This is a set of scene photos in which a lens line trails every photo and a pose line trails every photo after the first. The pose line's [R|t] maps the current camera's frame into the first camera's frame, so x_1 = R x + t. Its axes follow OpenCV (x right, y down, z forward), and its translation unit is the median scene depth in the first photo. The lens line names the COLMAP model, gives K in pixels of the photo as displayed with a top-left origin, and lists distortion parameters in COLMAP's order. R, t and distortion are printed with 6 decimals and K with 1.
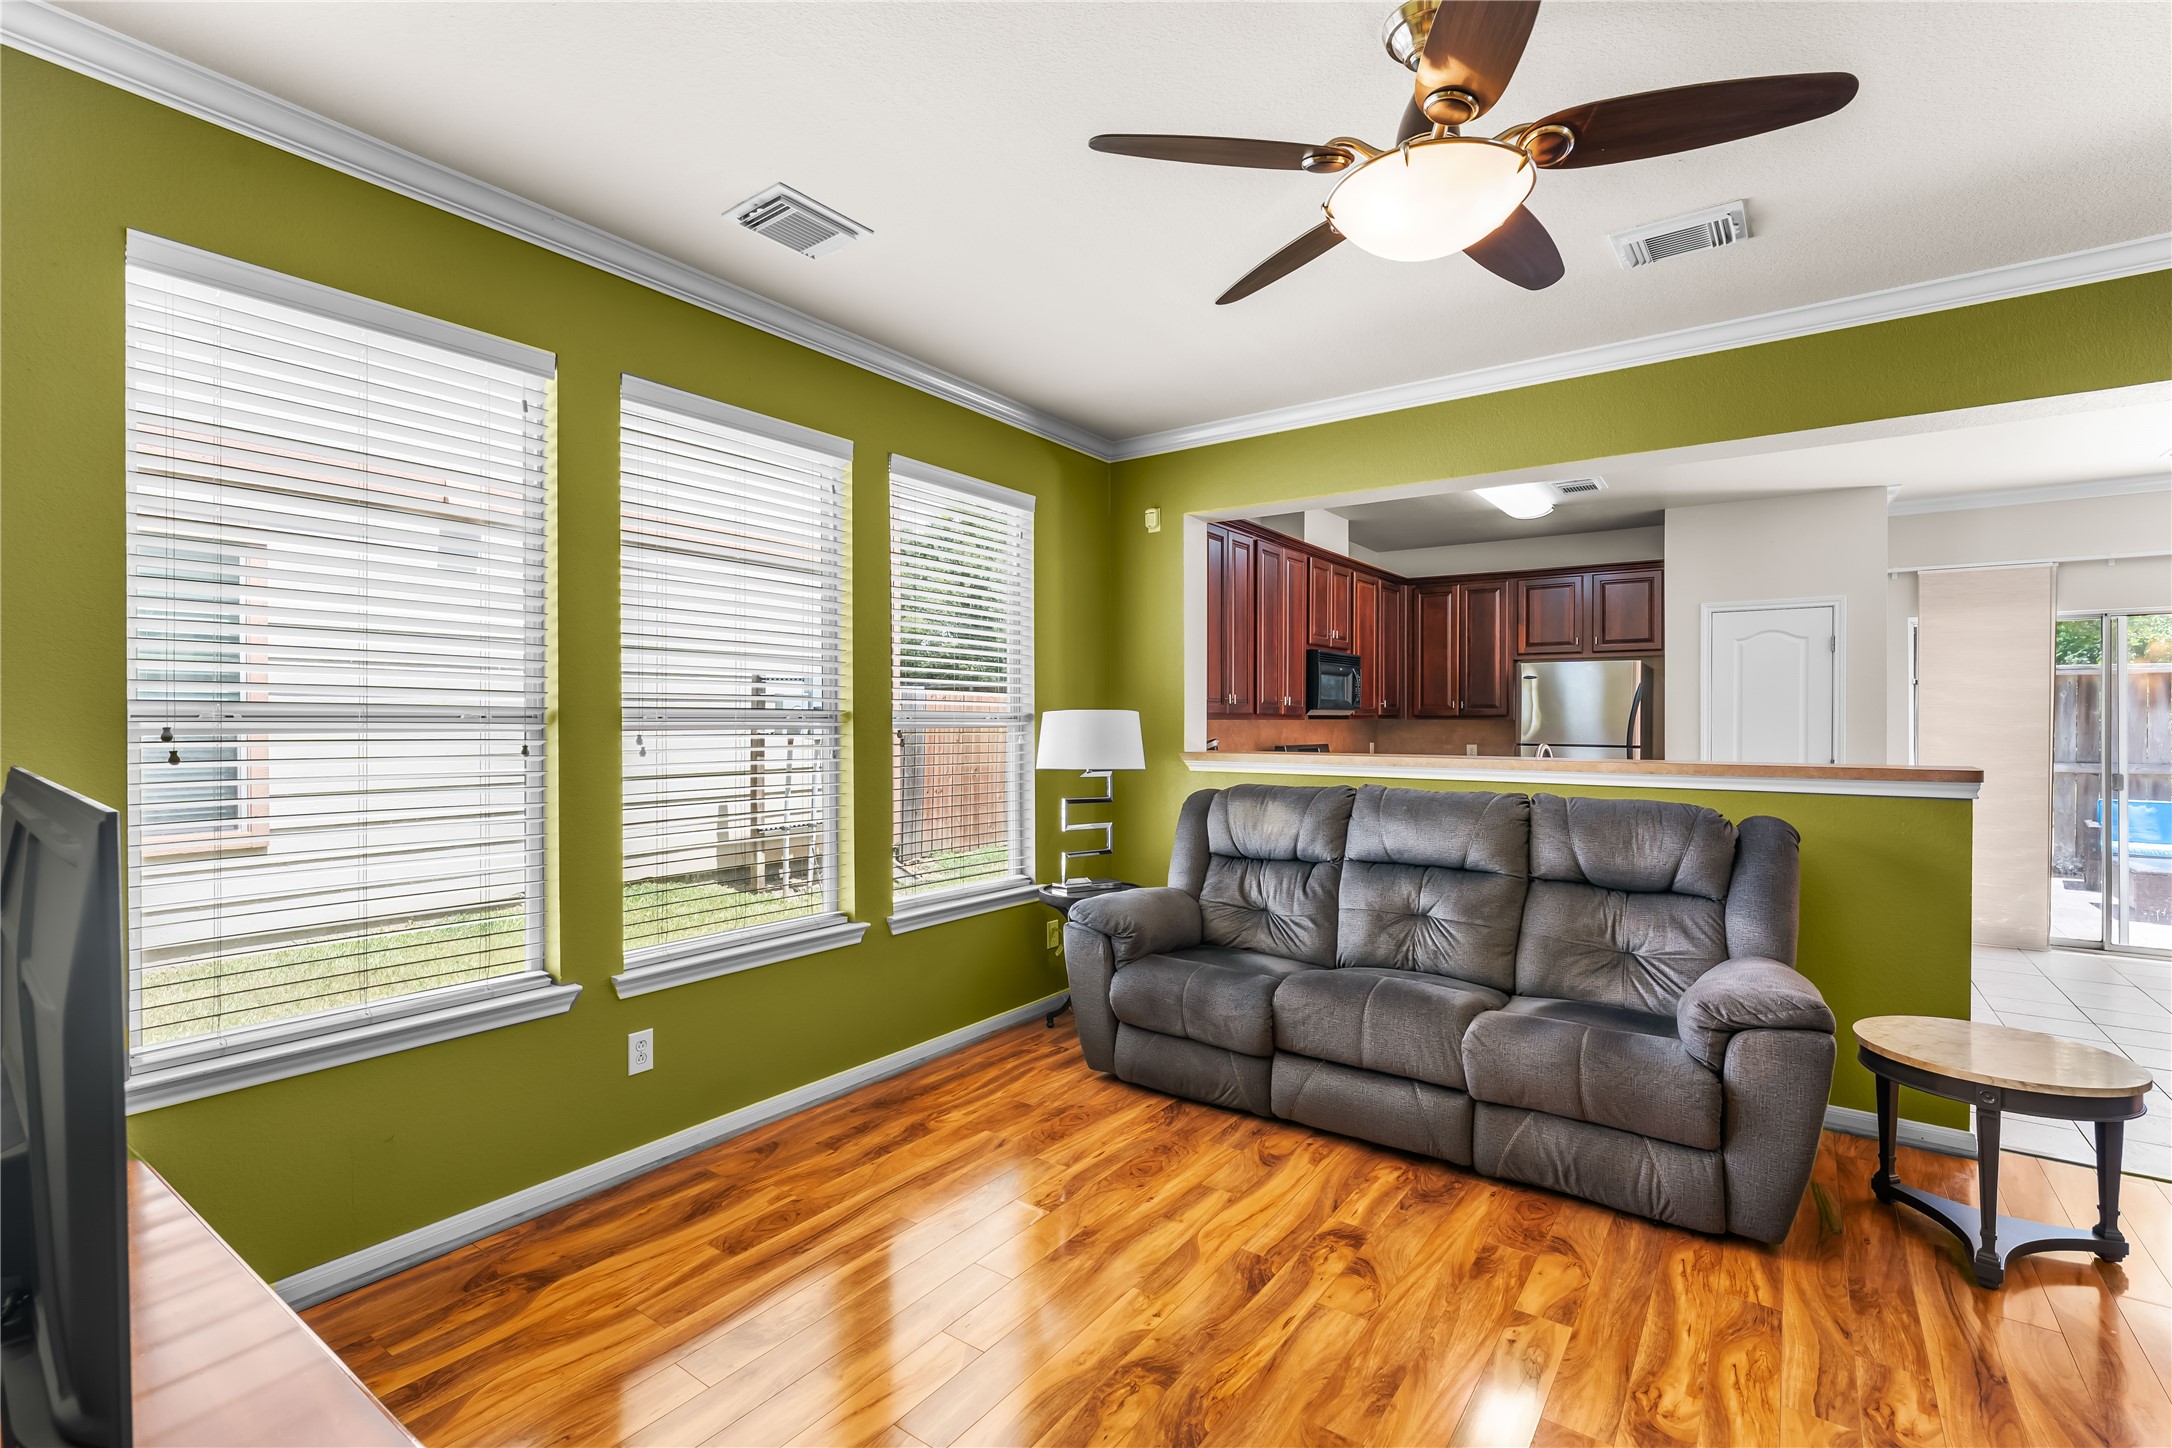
lens RADIAL K [[987.5, 0, 1065.3], [0, 987.5, 718.3], [0, 0, 1]] dist [0.001872, -0.001825]
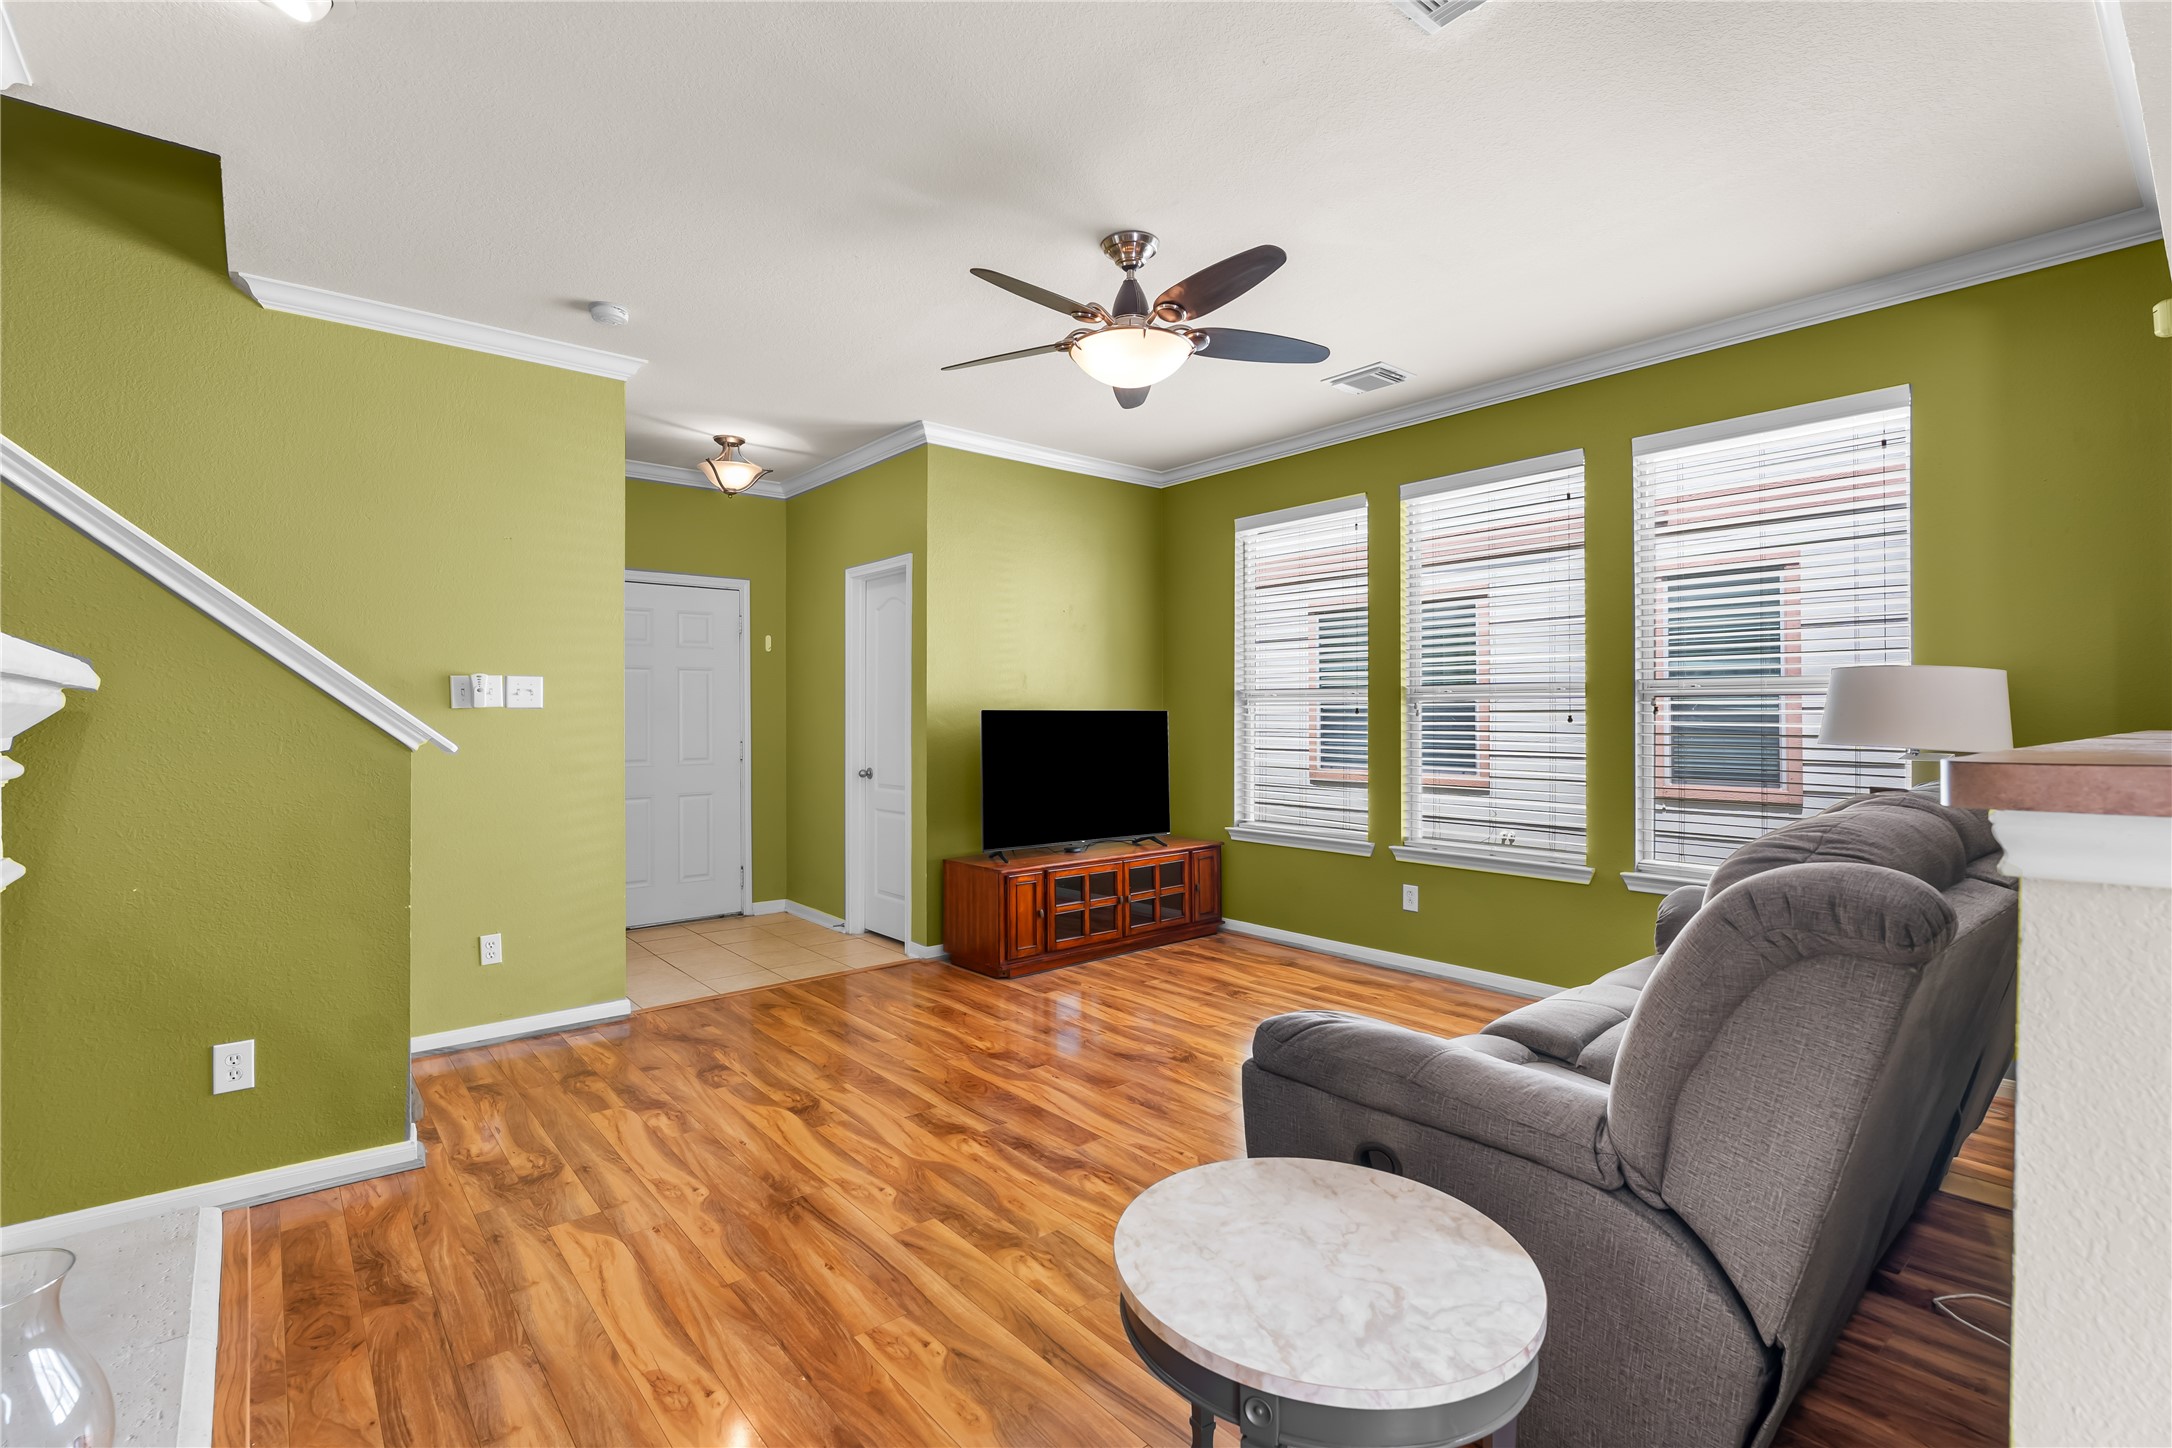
lens RADIAL K [[987.5, 0, 1069.1], [0, 987.5, 719.0], [0, 0, 1]] dist [0.001872, -0.001825]
pose [[-0.255321, 0.003078, -0.966851, 1.077888], [-0.000228, 0.999995, 0.003244, 0.032028], [0.966856, 0.001048, -0.255319, 0.732649]]
